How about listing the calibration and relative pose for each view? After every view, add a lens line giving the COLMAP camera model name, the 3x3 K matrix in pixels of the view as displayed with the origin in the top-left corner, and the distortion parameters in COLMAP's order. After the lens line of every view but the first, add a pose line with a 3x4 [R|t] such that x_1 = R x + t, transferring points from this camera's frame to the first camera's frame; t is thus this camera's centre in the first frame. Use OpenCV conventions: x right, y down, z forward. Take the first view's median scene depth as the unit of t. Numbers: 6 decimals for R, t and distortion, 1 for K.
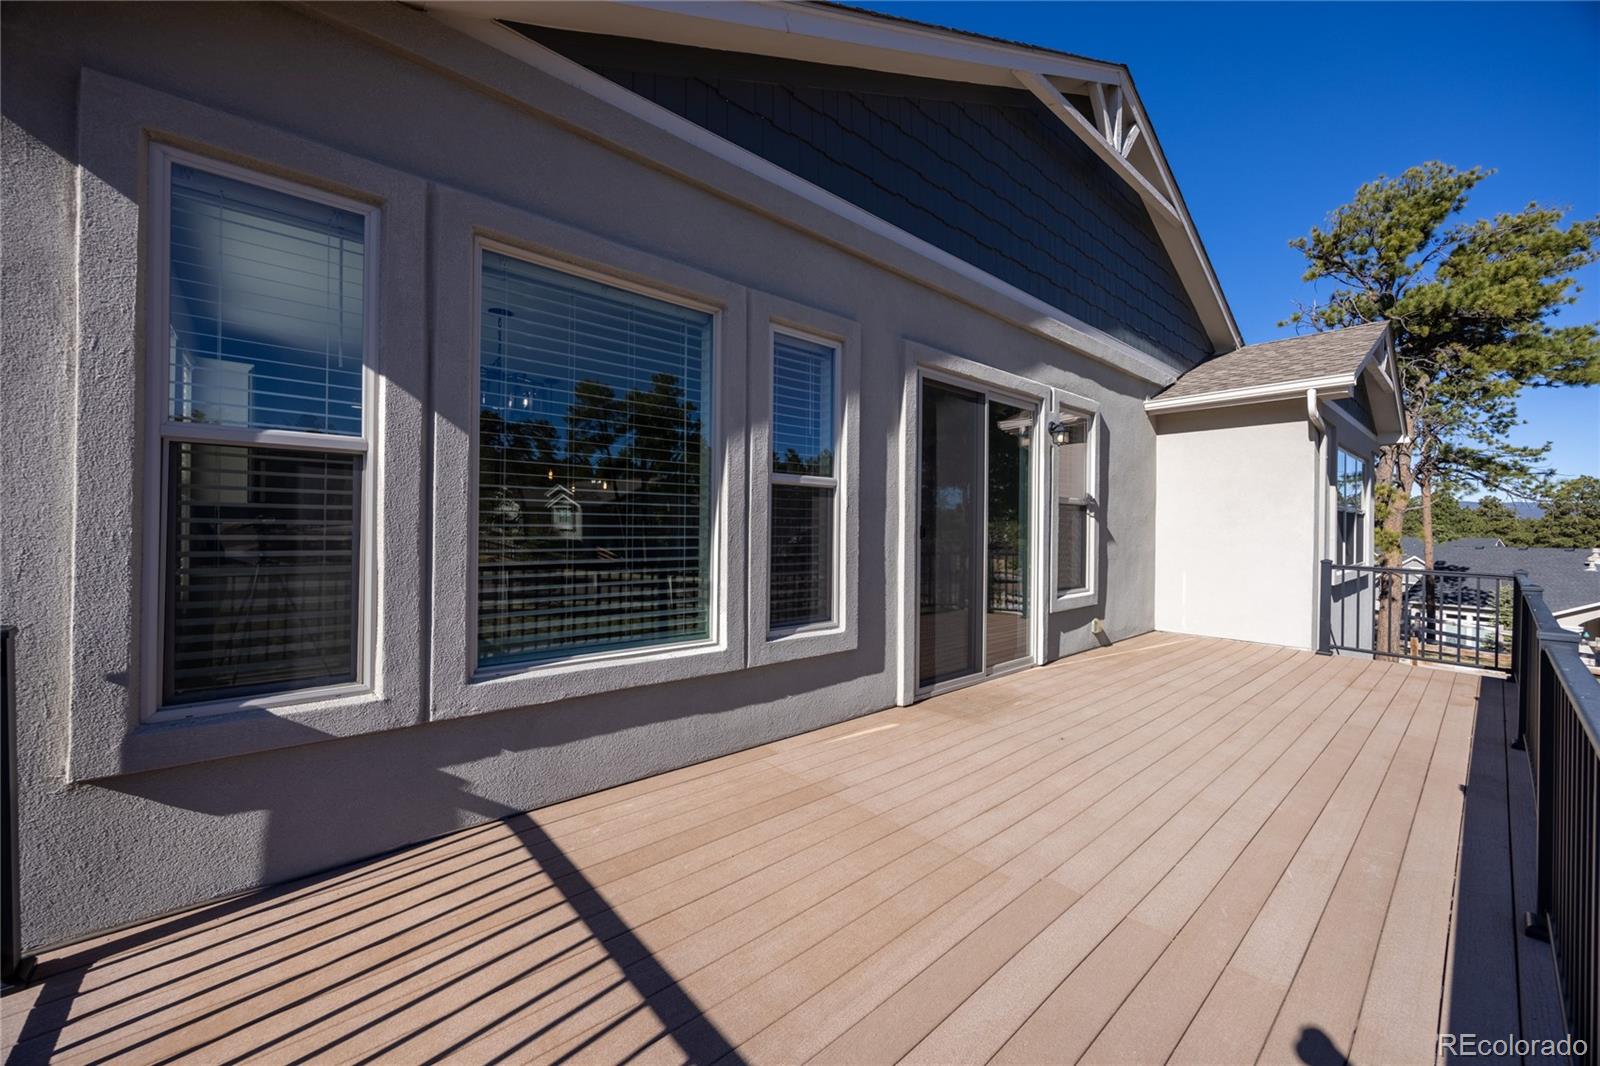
lens RADIAL K [[605.7, 0, 804.1], [0, 605.7, 526.4], [0, 0, 1]] dist [-0.001000, -0.000076]
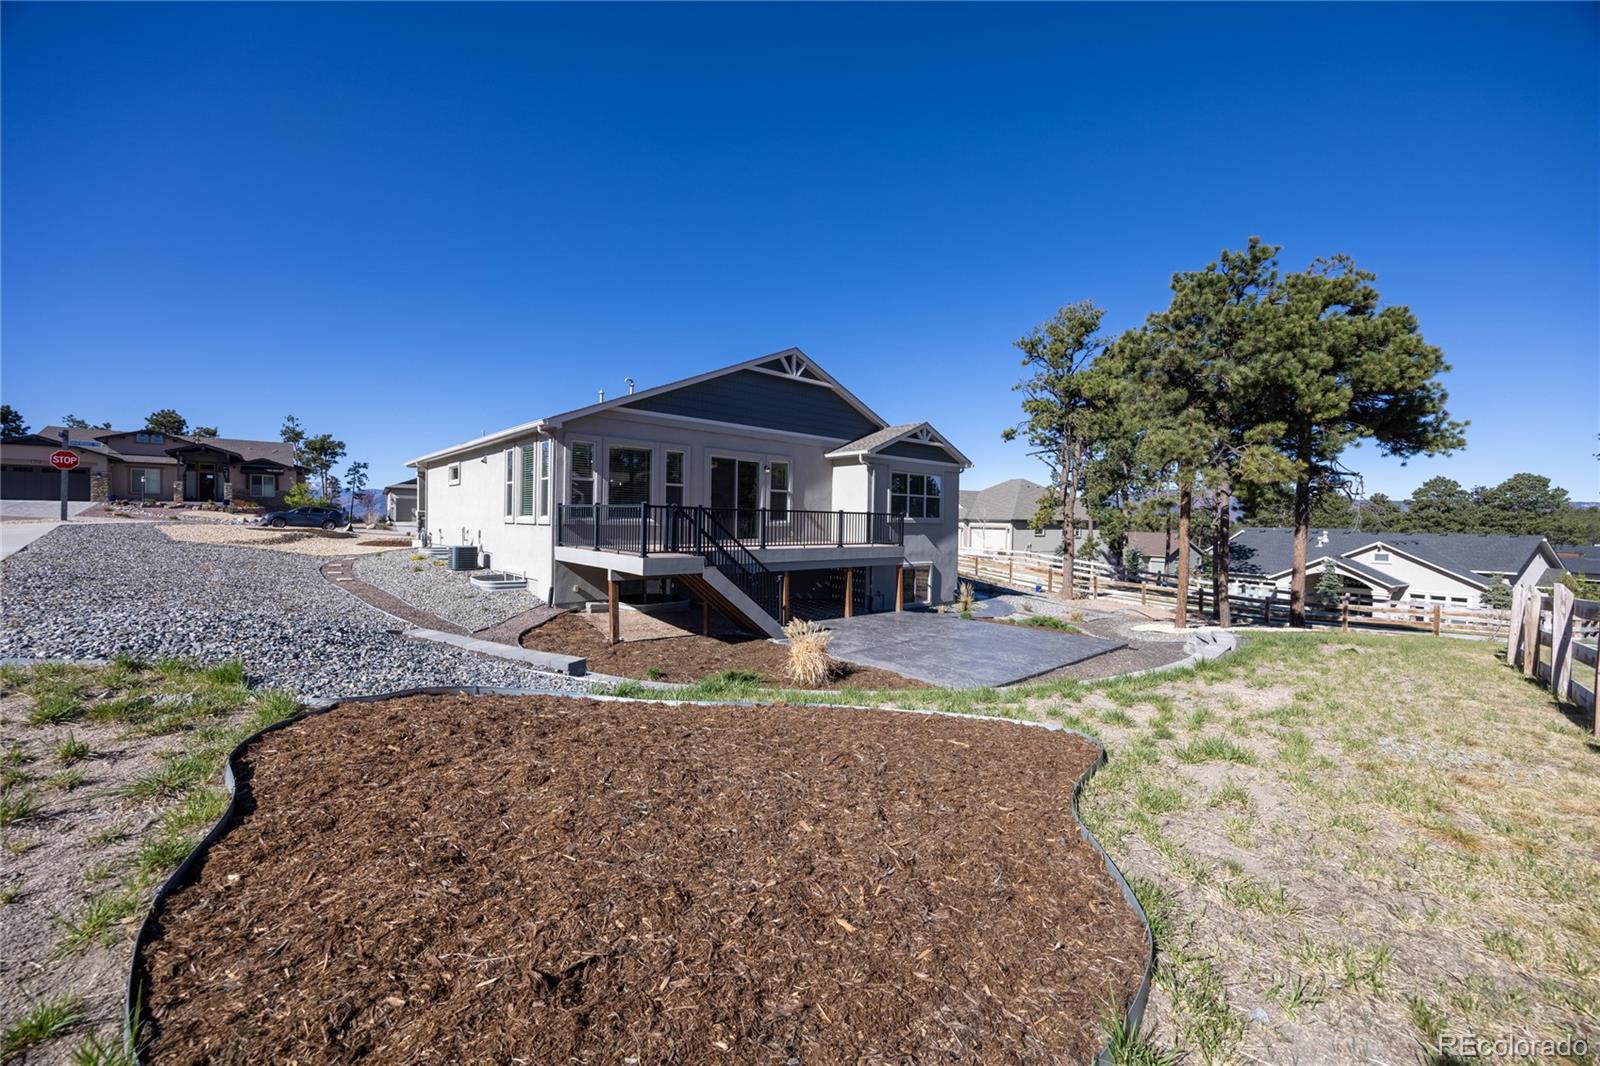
lens RADIAL K [[605.7, 0, 804.1], [0, 605.7, 526.4], [0, 0, 1]] dist [-0.001000, -0.000076]
pose [[0.999737, 0.003204, 0.022696, 0.847891], [-0.003397, 0.999958, 0.008489, 0.184830], [-0.022667, -0.008564, 0.999706, -3.433135]]
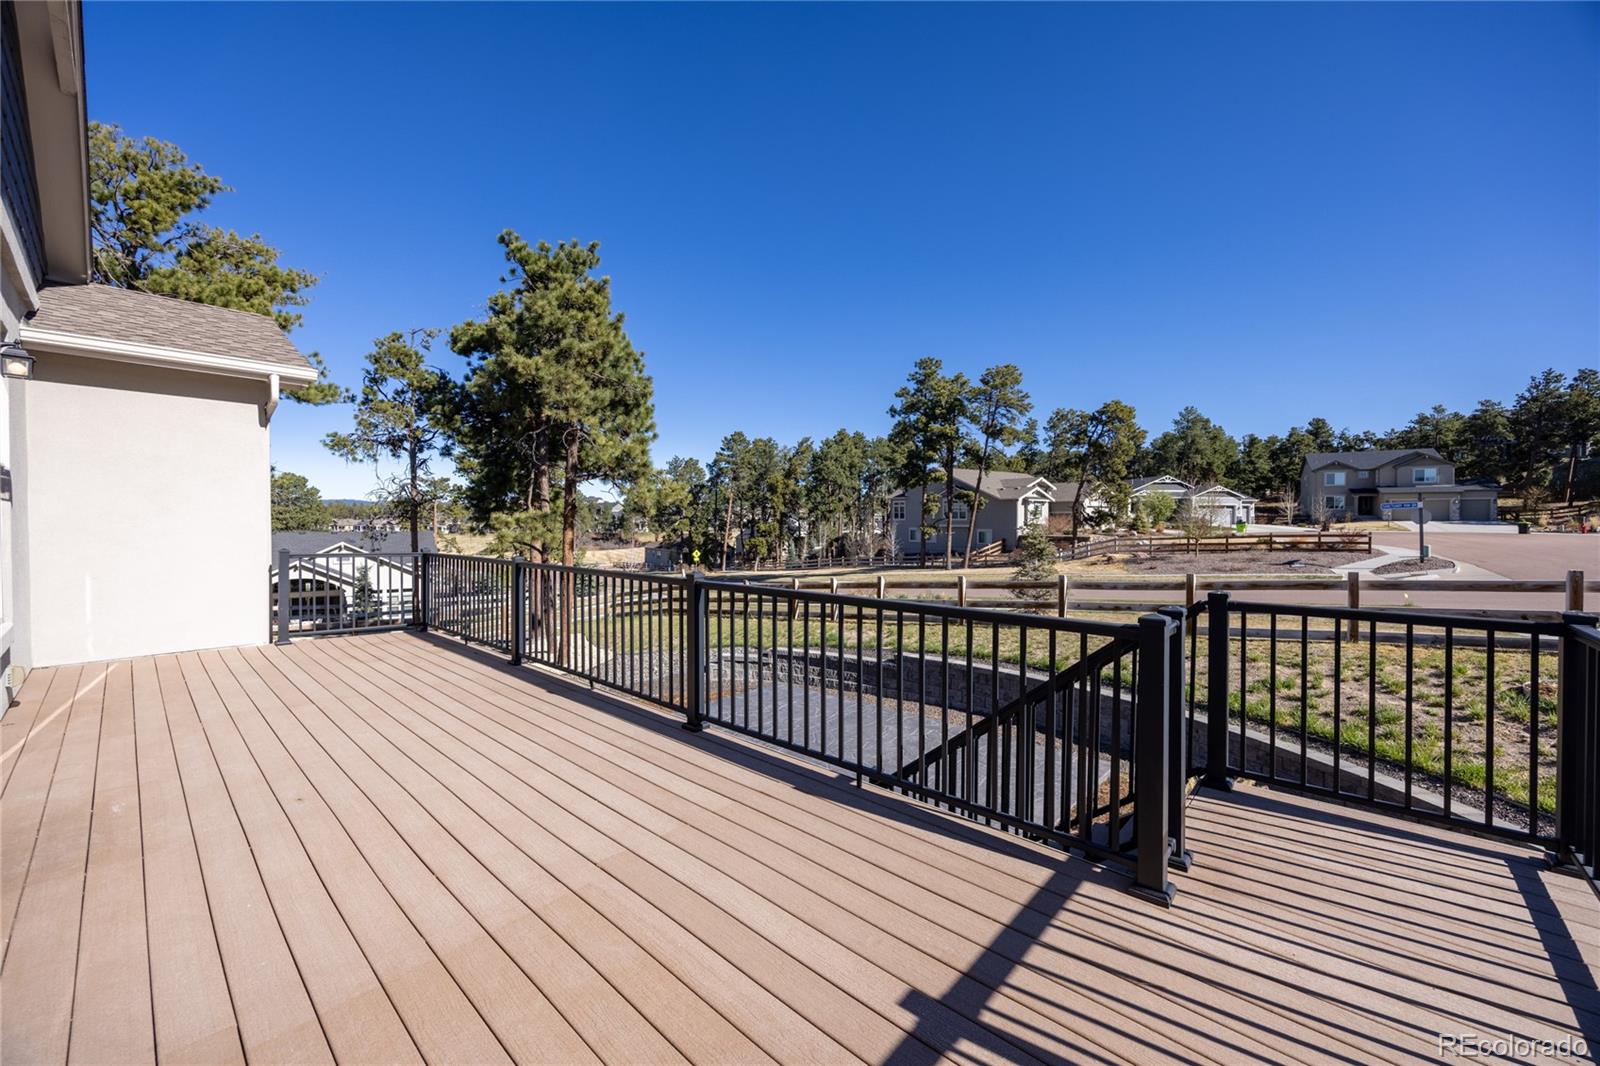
lens RADIAL K [[605.7, 0, 804.1], [0, 605.7, 526.4], [0, 0, 1]] dist [-0.001000, -0.000076]
pose [[-0.119216, -0.016989, 0.992723, -0.398319], [-0.006351, 0.999846, 0.016348, -0.008320], [-0.992848, -0.004356, -0.119306, 0.465327]]
